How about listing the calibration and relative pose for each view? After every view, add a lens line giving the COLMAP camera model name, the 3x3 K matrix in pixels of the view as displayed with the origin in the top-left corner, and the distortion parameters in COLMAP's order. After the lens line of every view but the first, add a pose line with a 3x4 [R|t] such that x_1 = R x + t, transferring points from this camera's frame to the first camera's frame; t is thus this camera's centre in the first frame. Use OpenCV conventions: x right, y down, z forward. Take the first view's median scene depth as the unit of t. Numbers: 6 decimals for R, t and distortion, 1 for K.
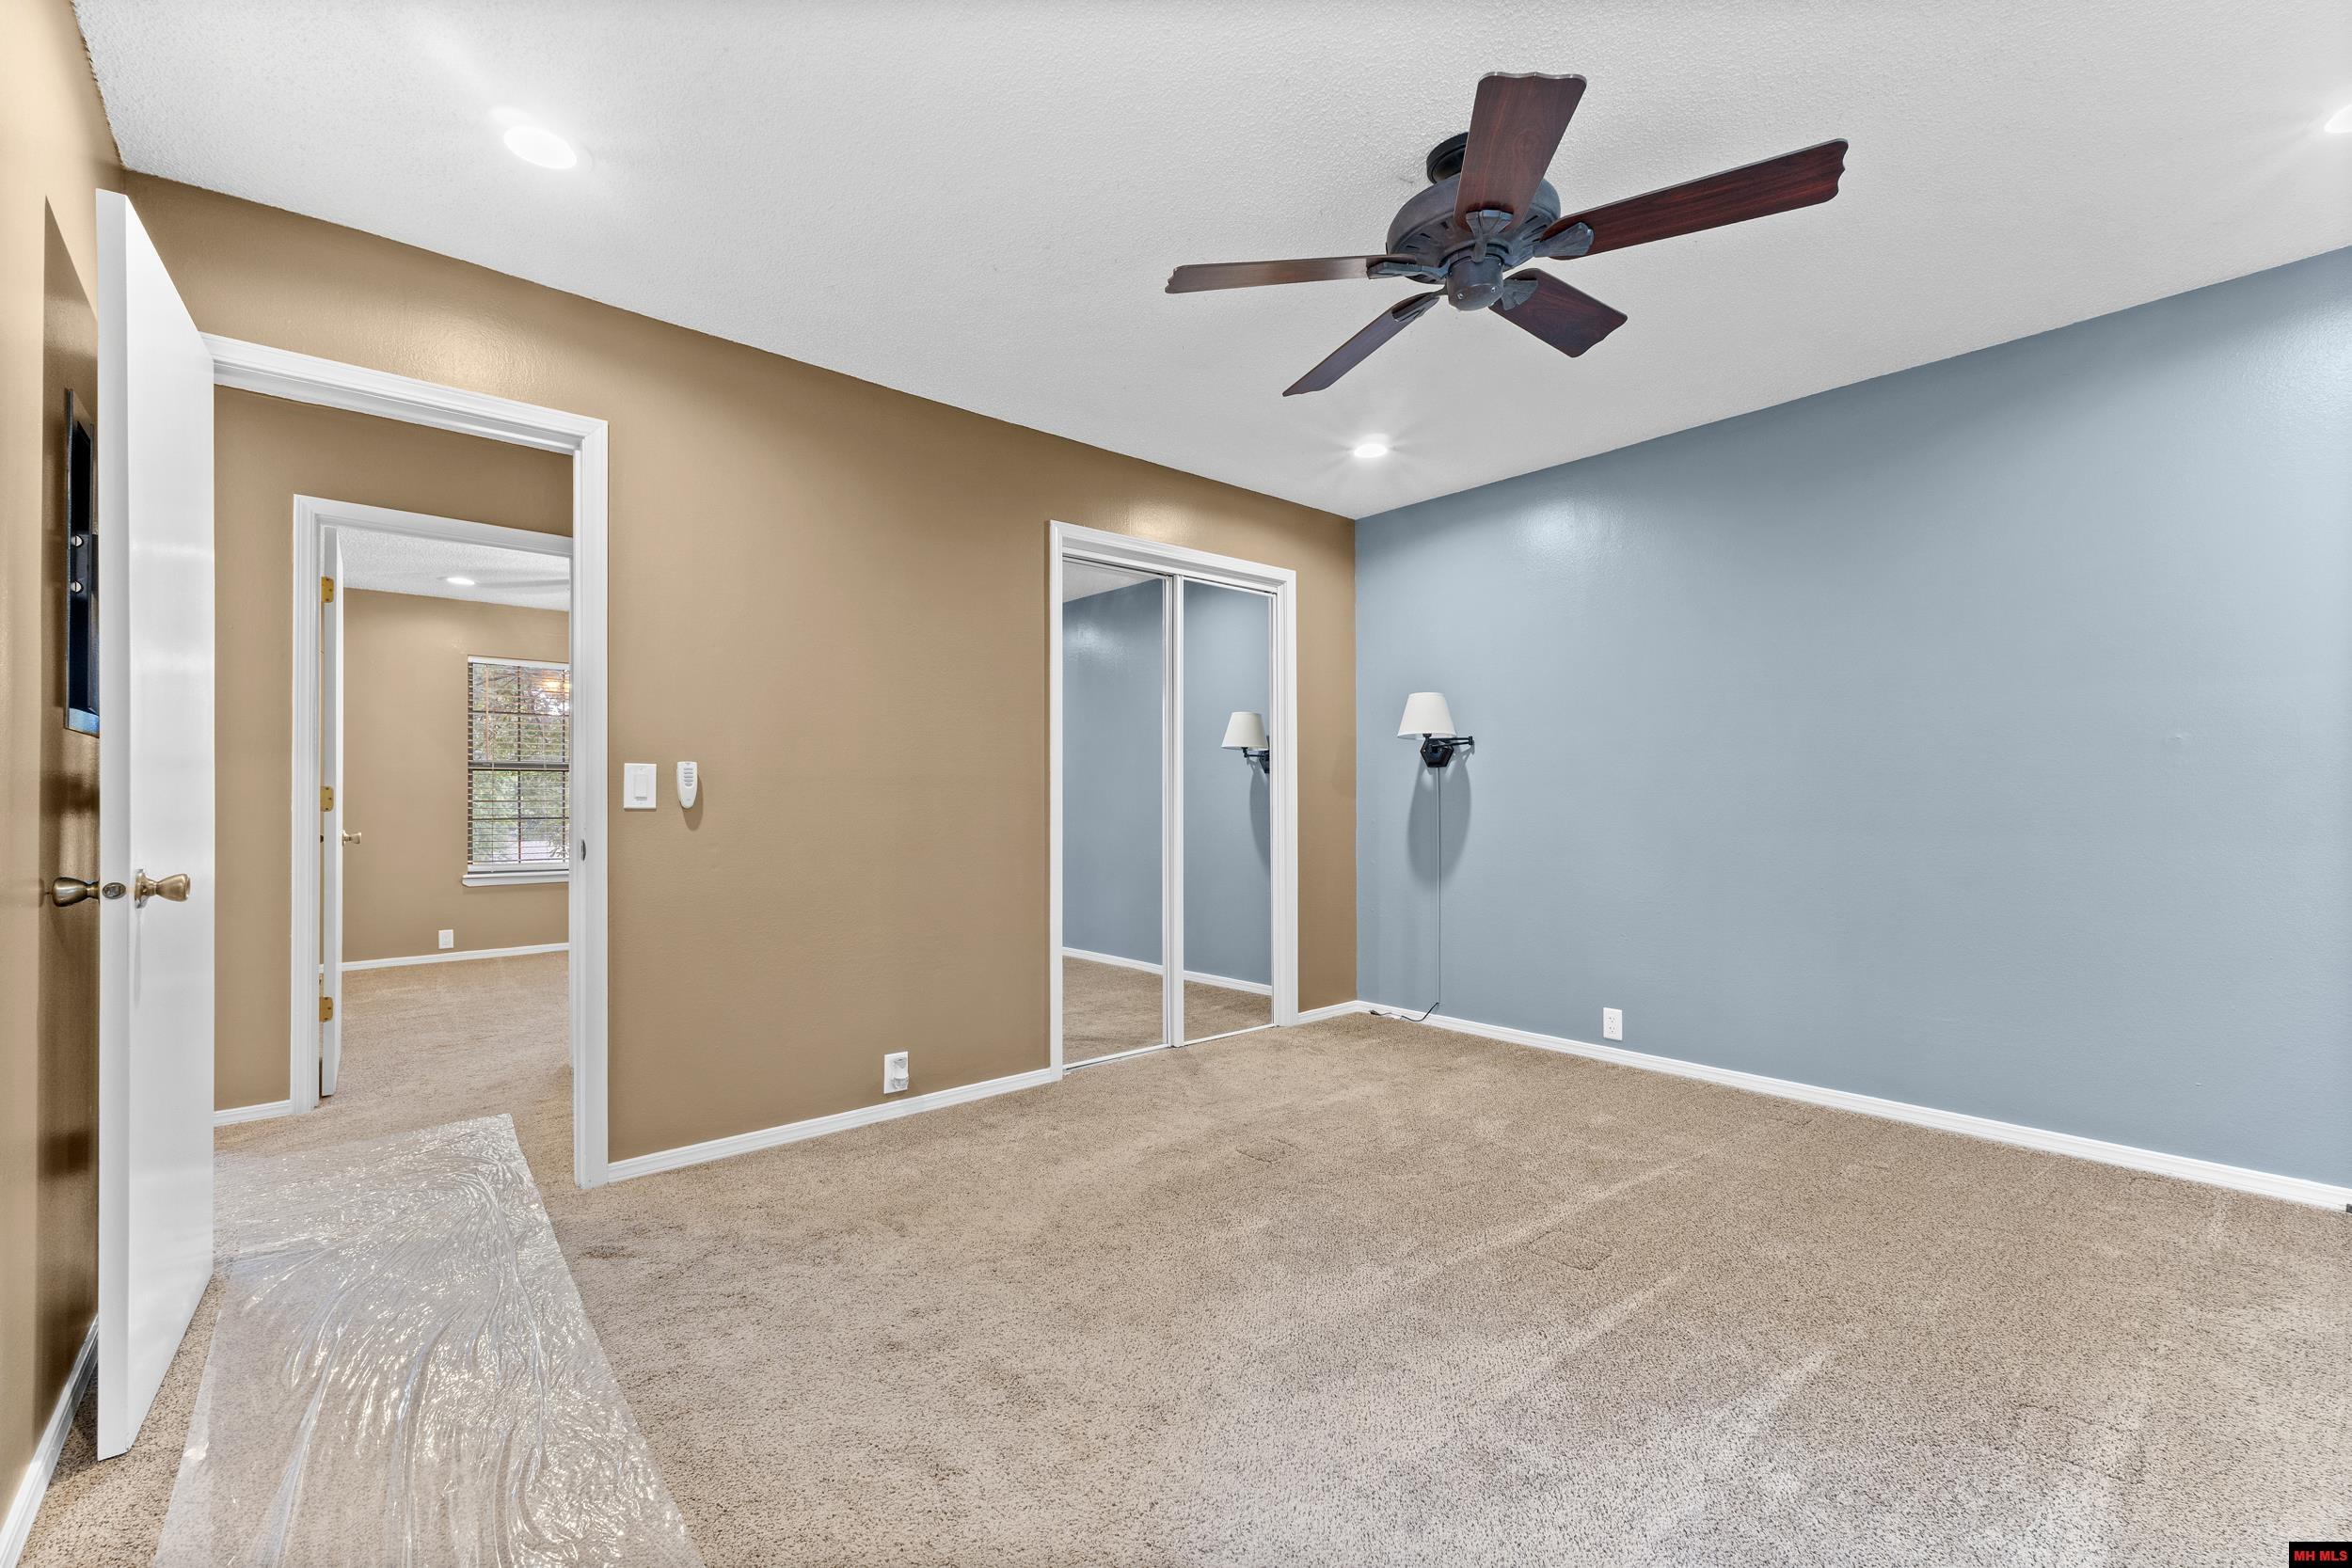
lens RADIAL K [[991.5, 0, 1176.0], [0, 991.5, 784.0], [0, 0, 1]] dist [0.001393, 0.000095]
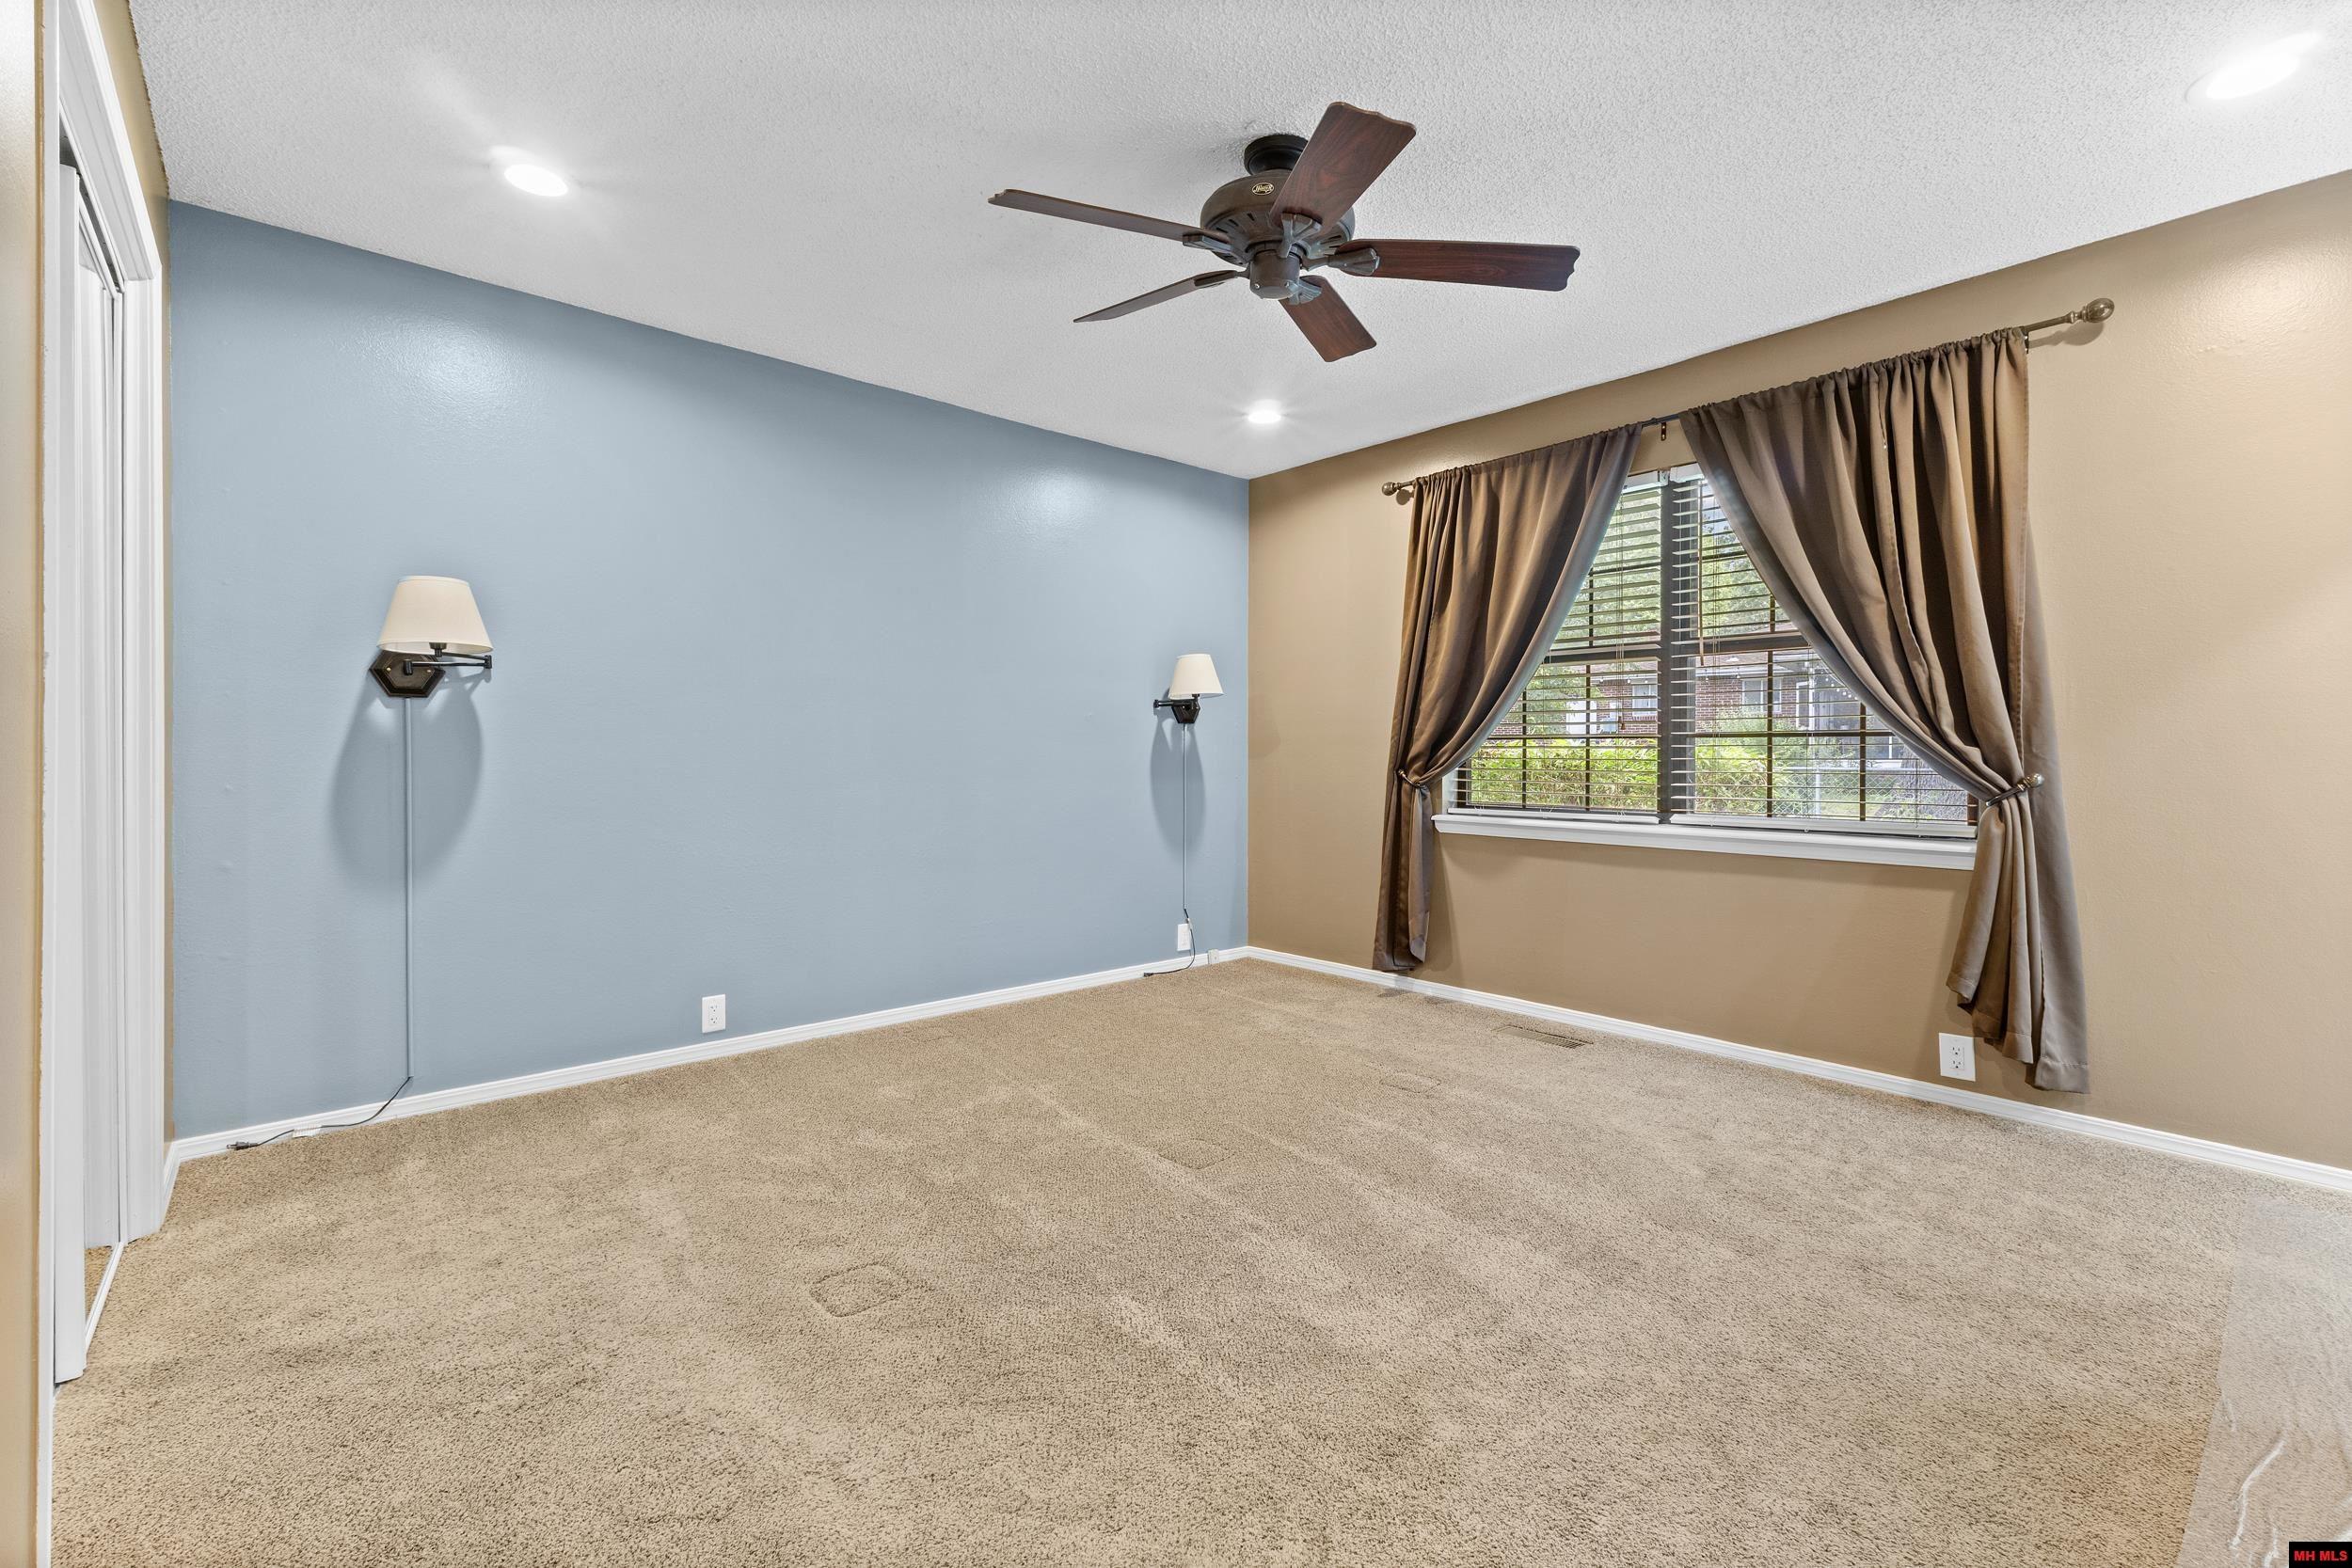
lens RADIAL K [[991.5, 0, 1176.0], [0, 991.5, 784.0], [0, 0, 1]] dist [0.001393, 0.000095]
pose [[-0.016232, -0.023460, 0.999593, -0.418770], [-0.017054, 0.999586, 0.023183, 0.016381], [-0.999723, -0.016671, -0.016626, 0.617652]]
